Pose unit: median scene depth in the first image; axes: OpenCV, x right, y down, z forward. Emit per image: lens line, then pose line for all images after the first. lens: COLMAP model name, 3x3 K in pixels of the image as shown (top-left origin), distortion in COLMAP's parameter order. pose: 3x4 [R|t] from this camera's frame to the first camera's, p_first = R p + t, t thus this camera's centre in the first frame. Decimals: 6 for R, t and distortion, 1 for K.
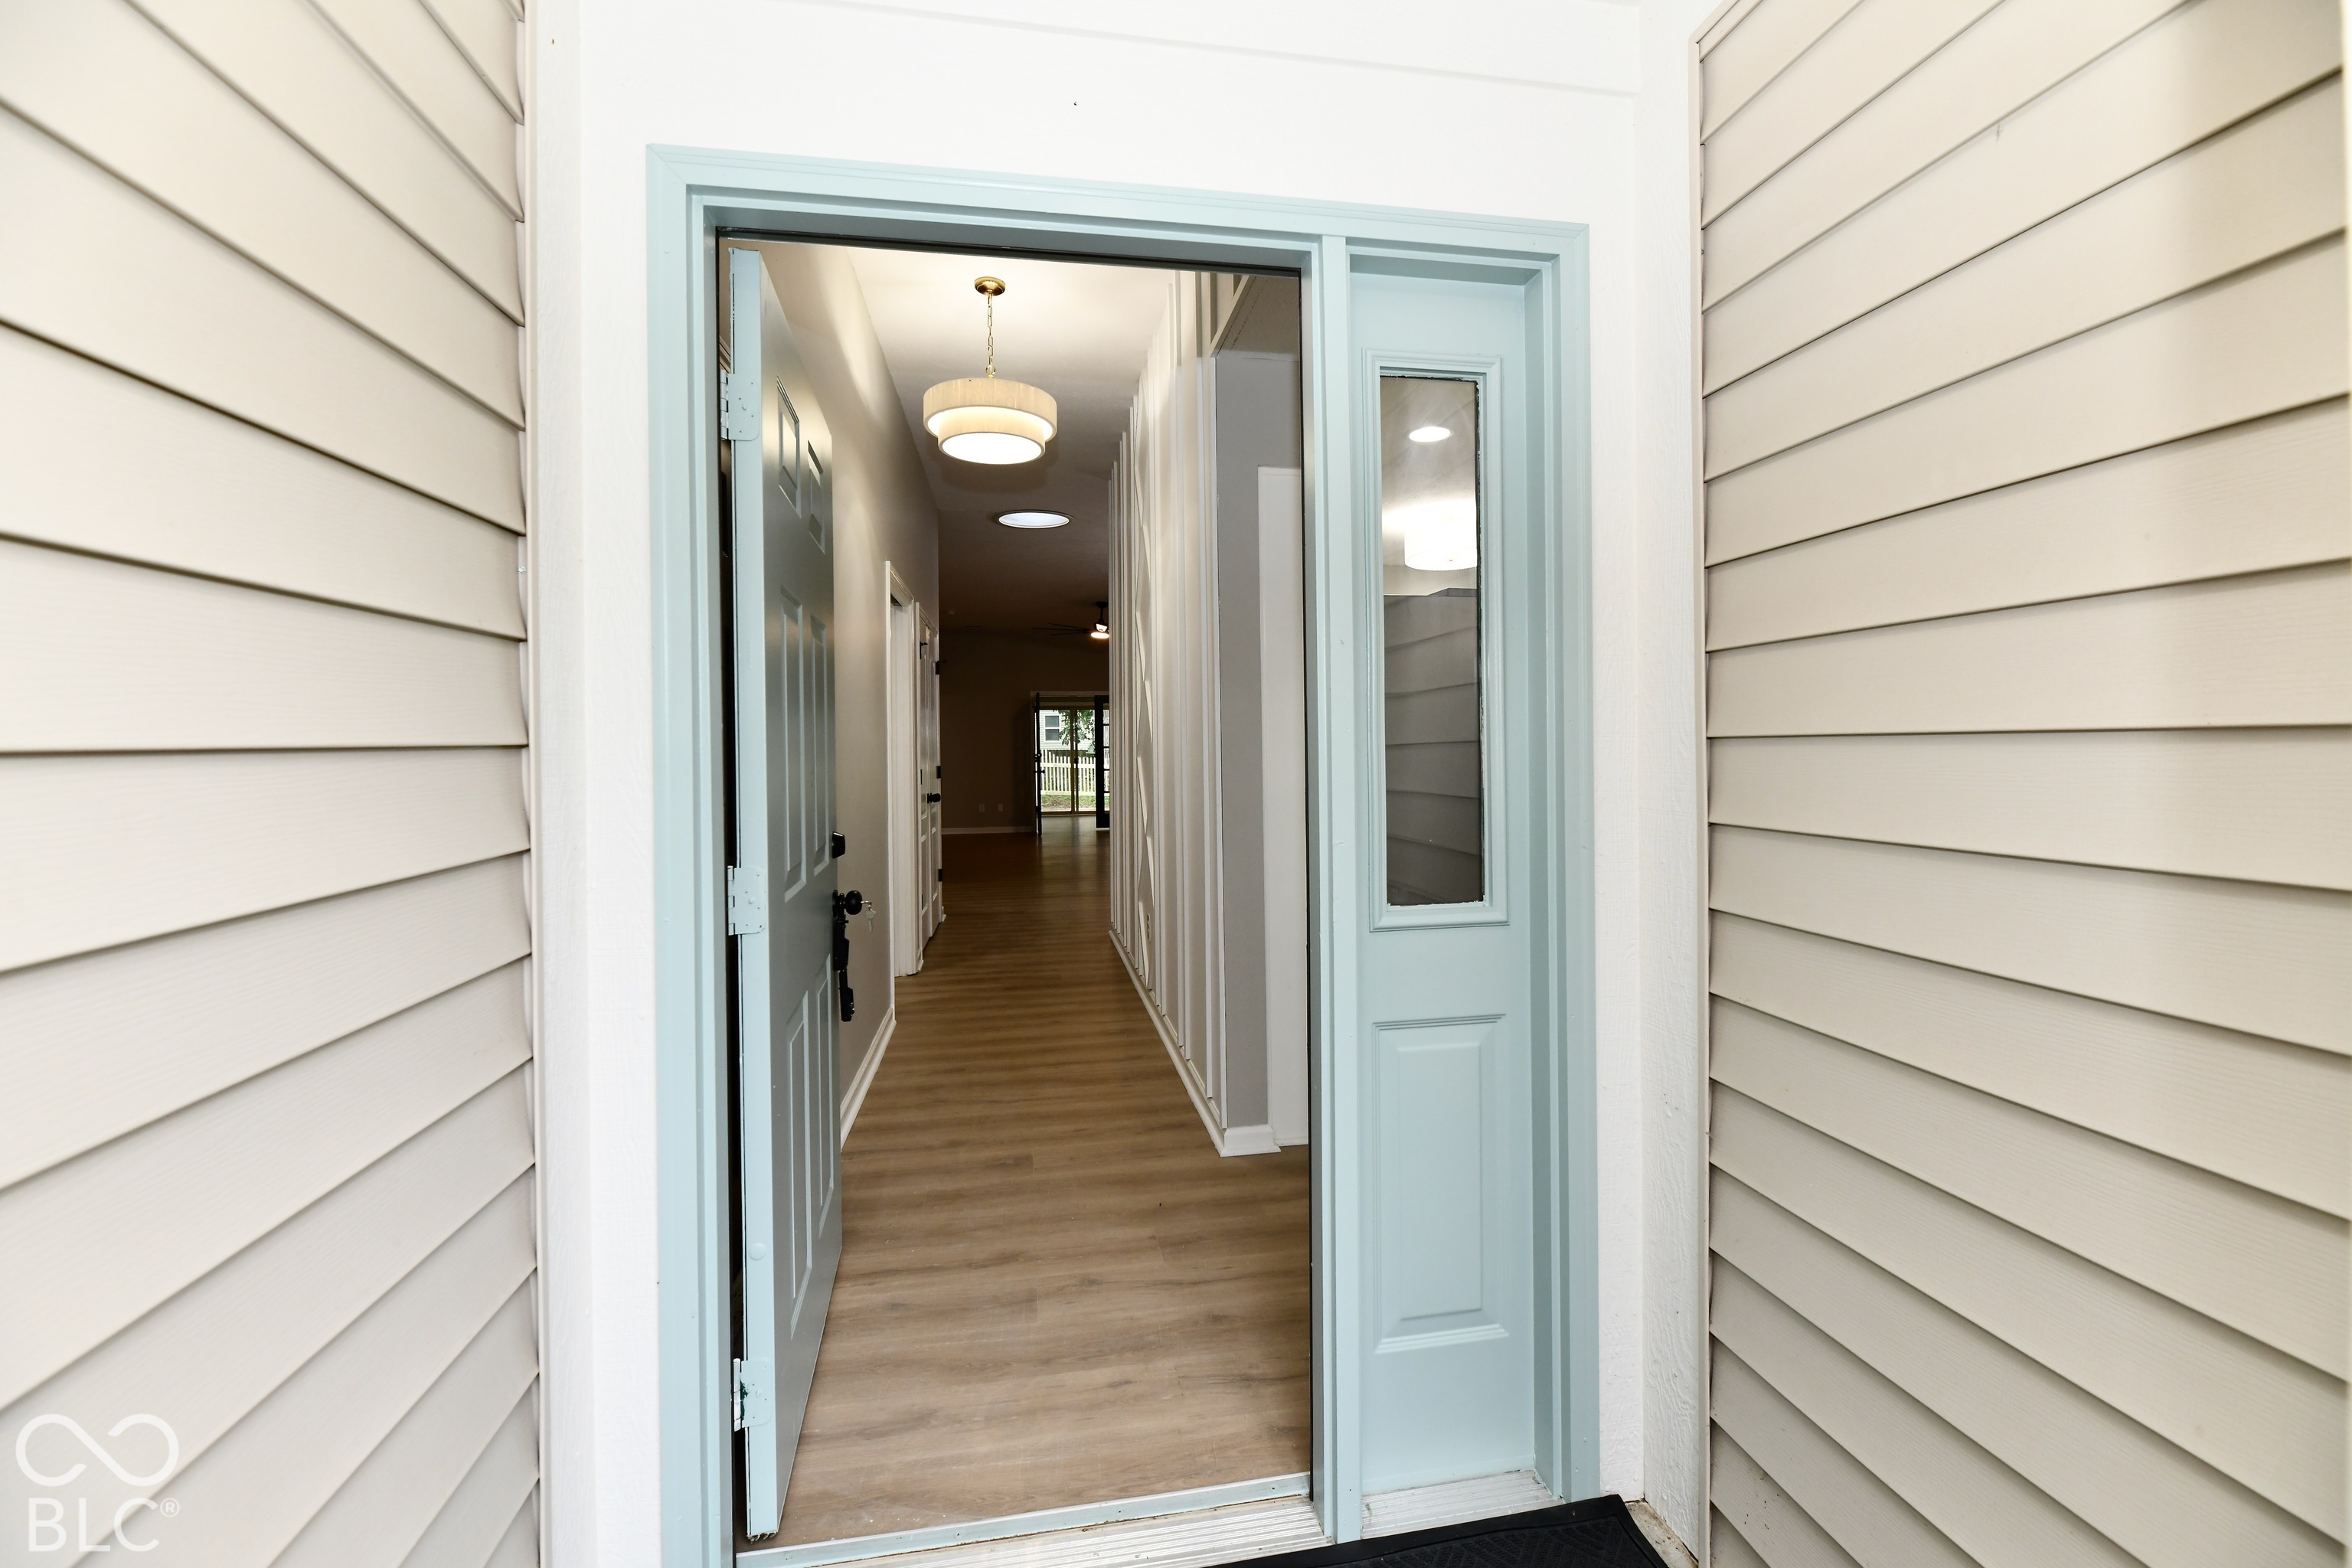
lens RADIAL K [[977.4, 0, 1179.7], [0, 977.4, 753.5], [0, 0, 1]] dist [-0.002212, -0.000499]
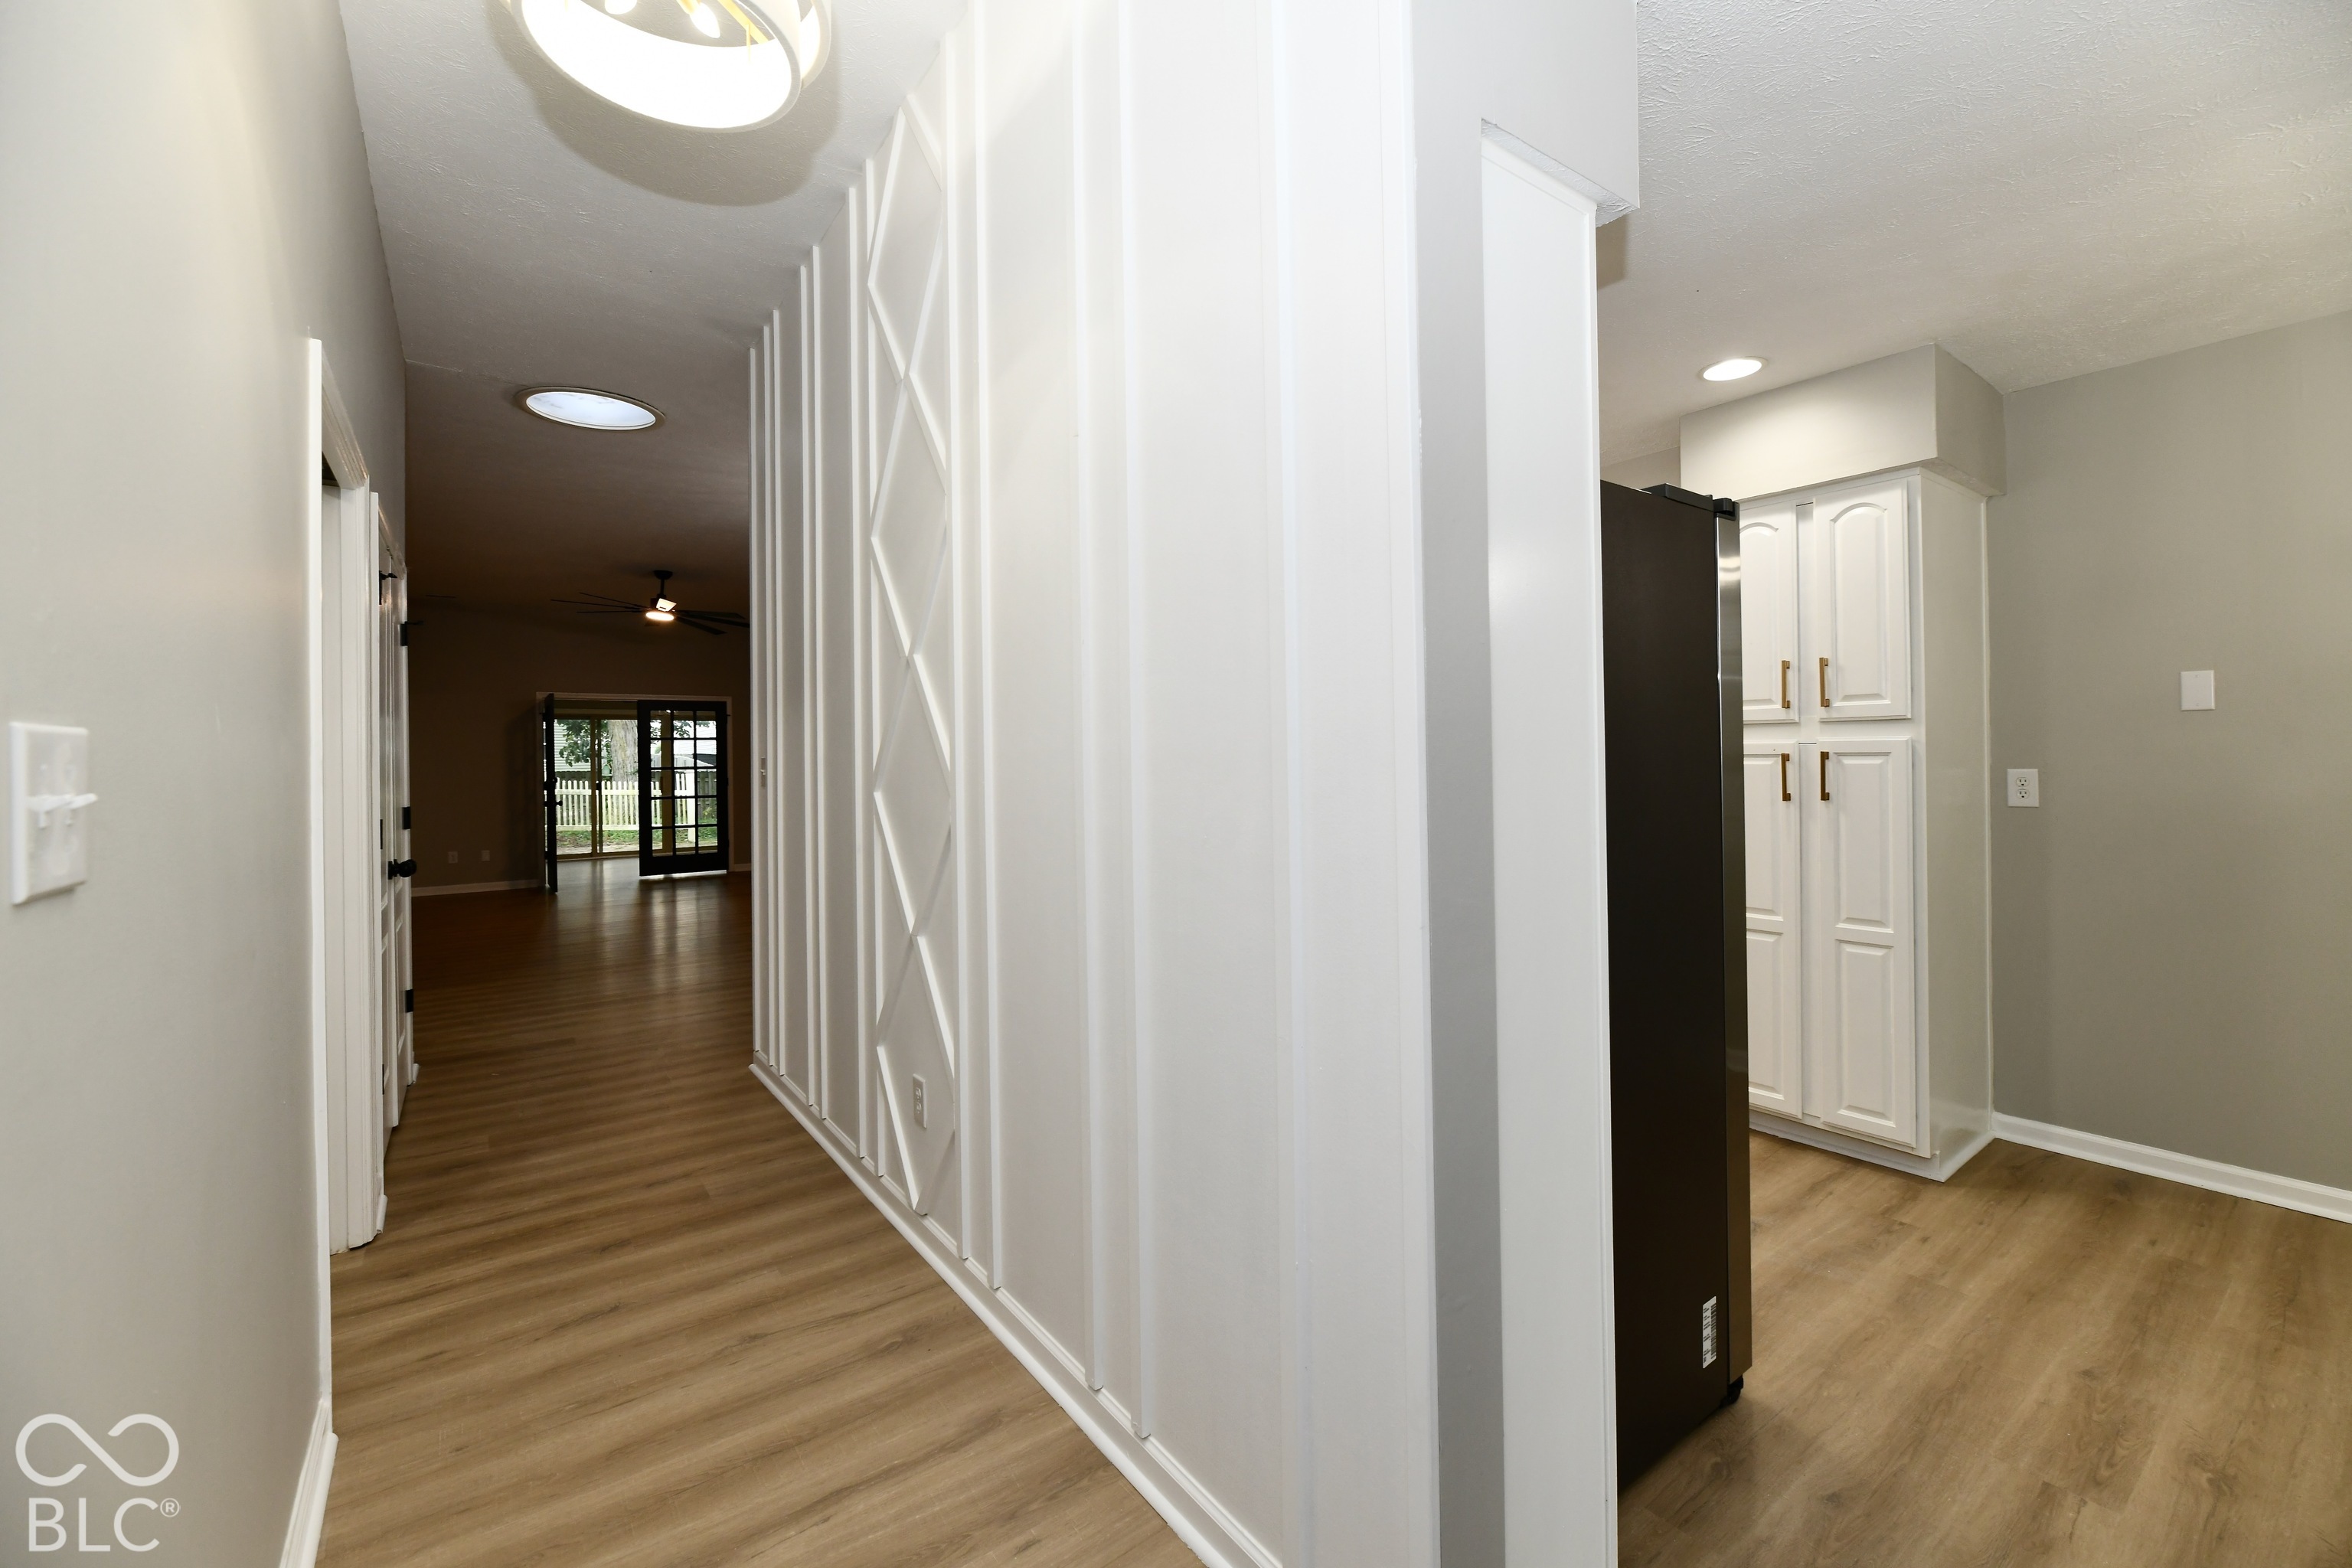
lens RADIAL K [[977.4, 0, 1179.7], [0, 977.4, 753.5], [0, 0, 1]] dist [-0.002212, -0.000499]
pose [[0.895685, 0.000216, 0.444689, -0.095539], [0.007663, 0.999844, -0.015921, -0.005954], [-0.444623, 0.017667, 0.895544, 0.289593]]
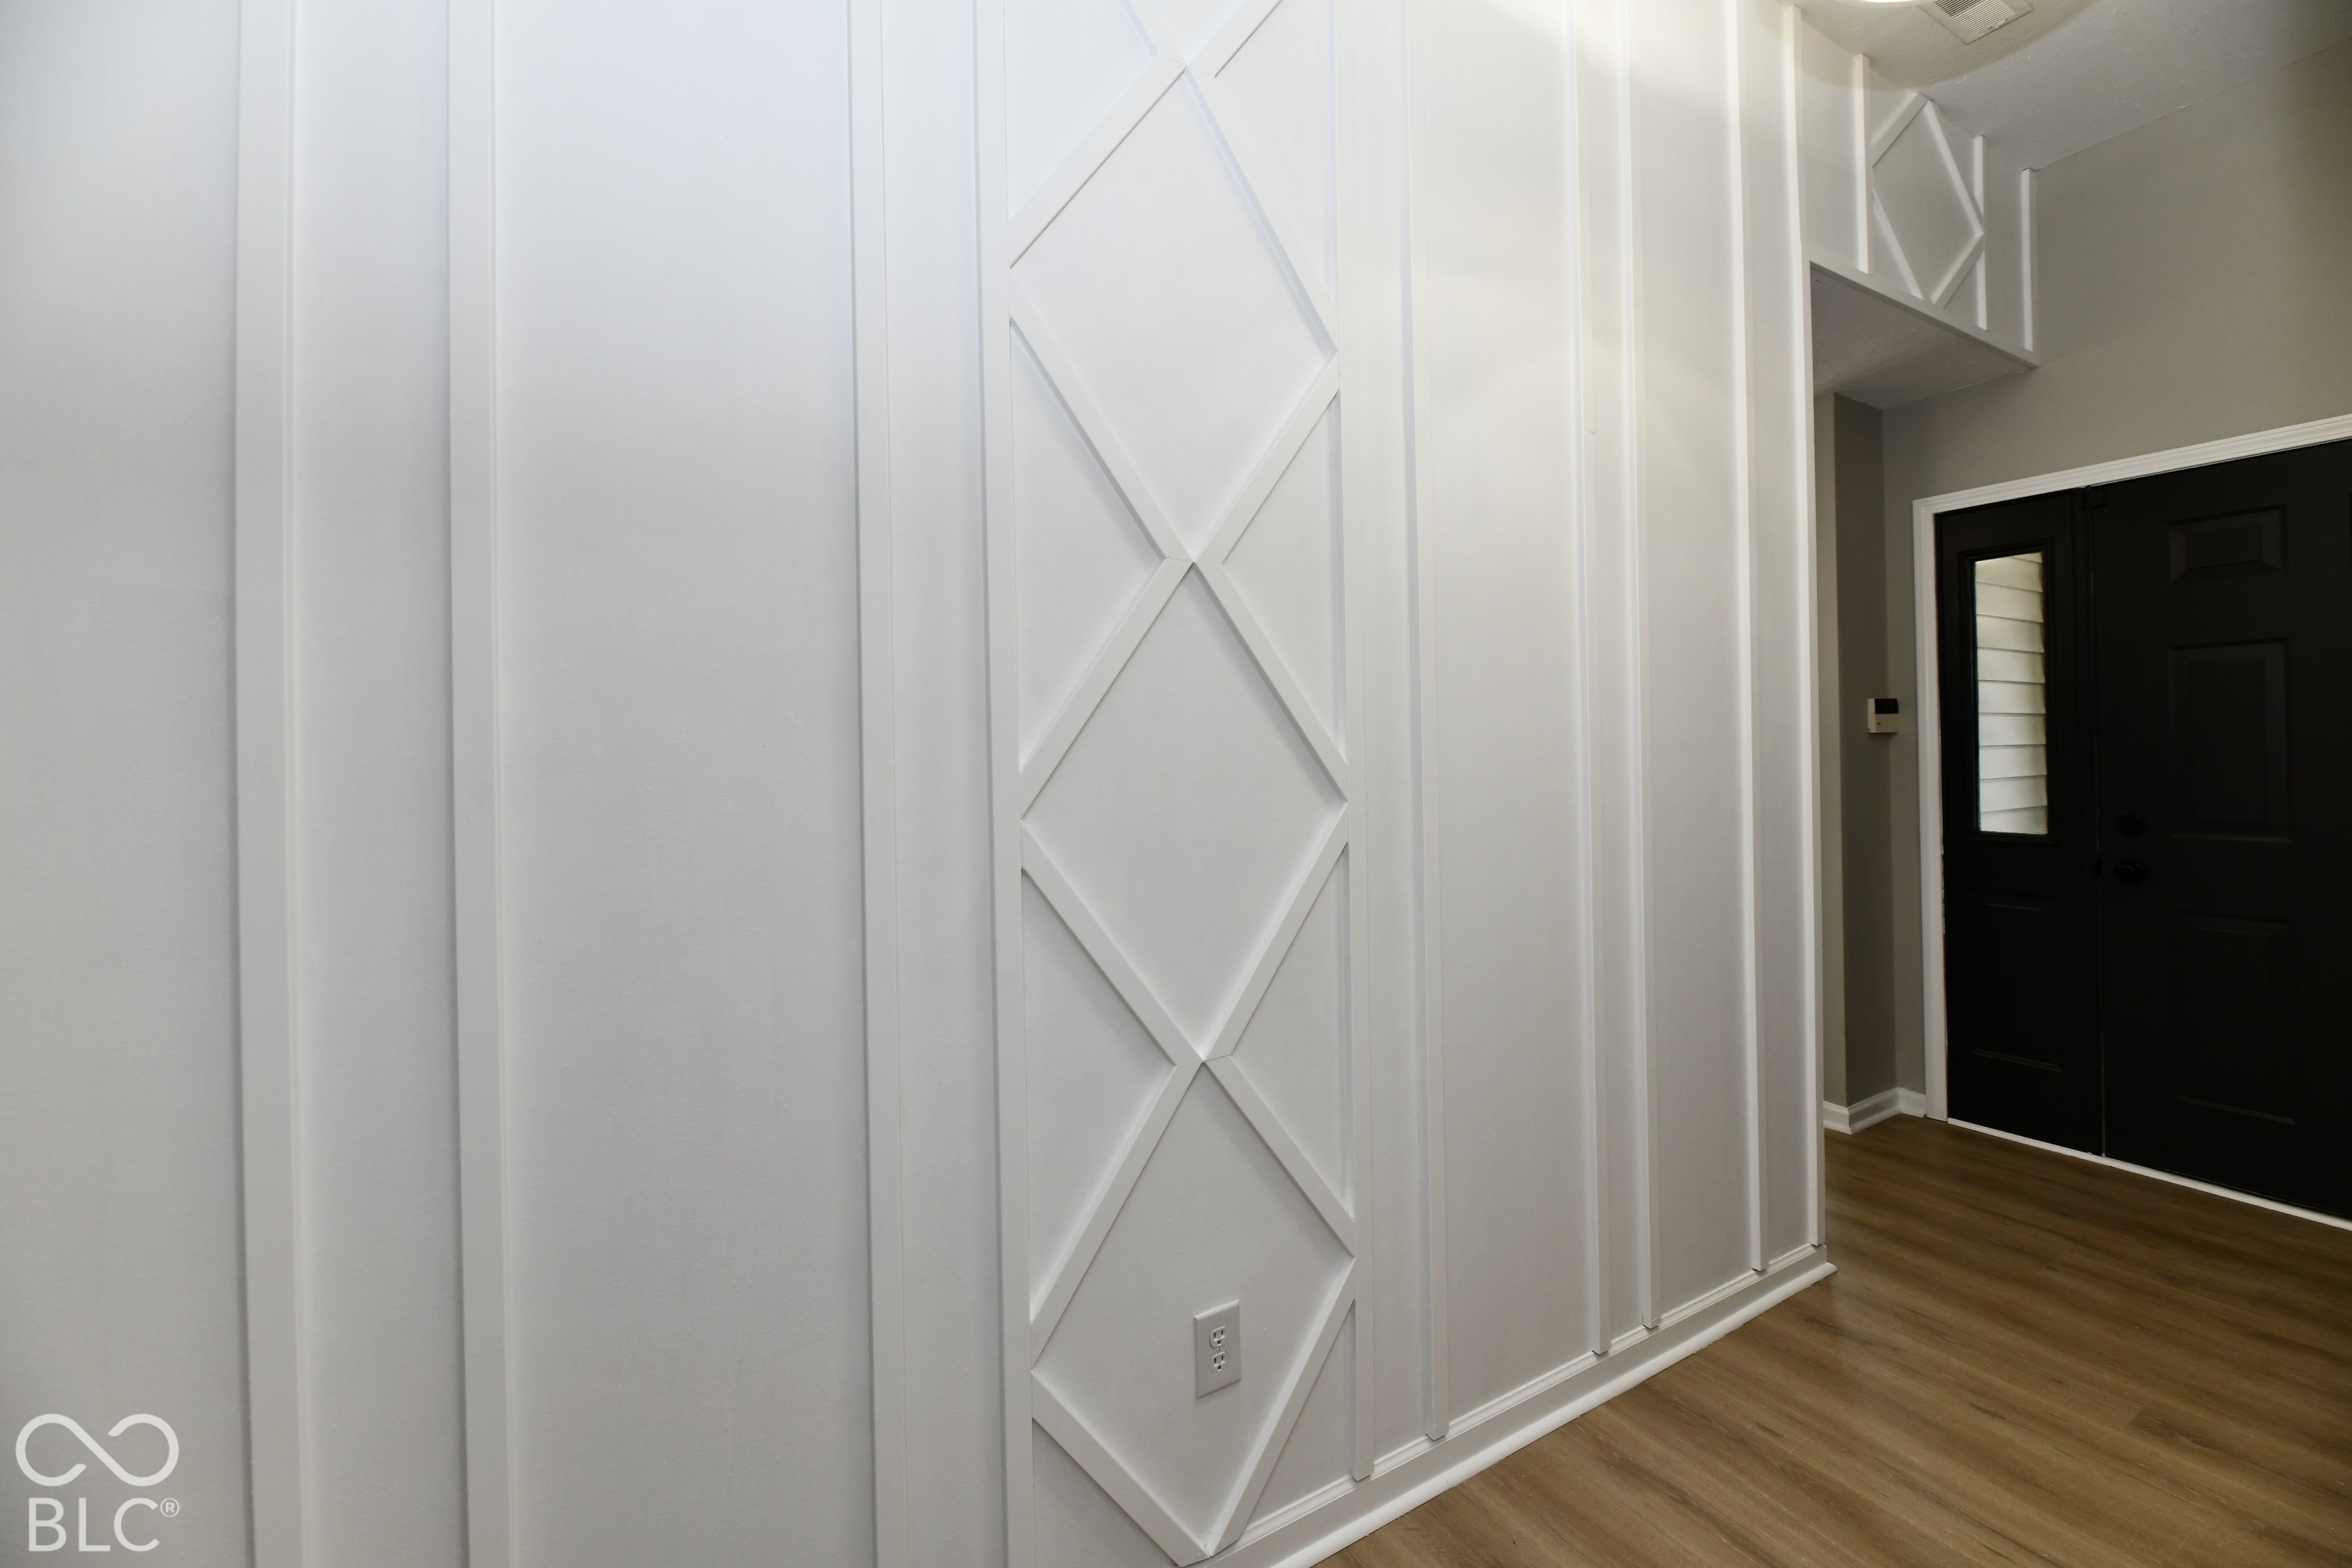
lens RADIAL K [[977.4, 0, 1179.7], [0, 977.4, 753.5], [0, 0, 1]] dist [-0.002212, -0.000499]
pose [[-0.364763, 0.007797, 0.931068, -0.206547], [0.014080, 0.999897, -0.002857, -0.009785], [-0.930994, 0.012067, -0.364836, 0.720008]]
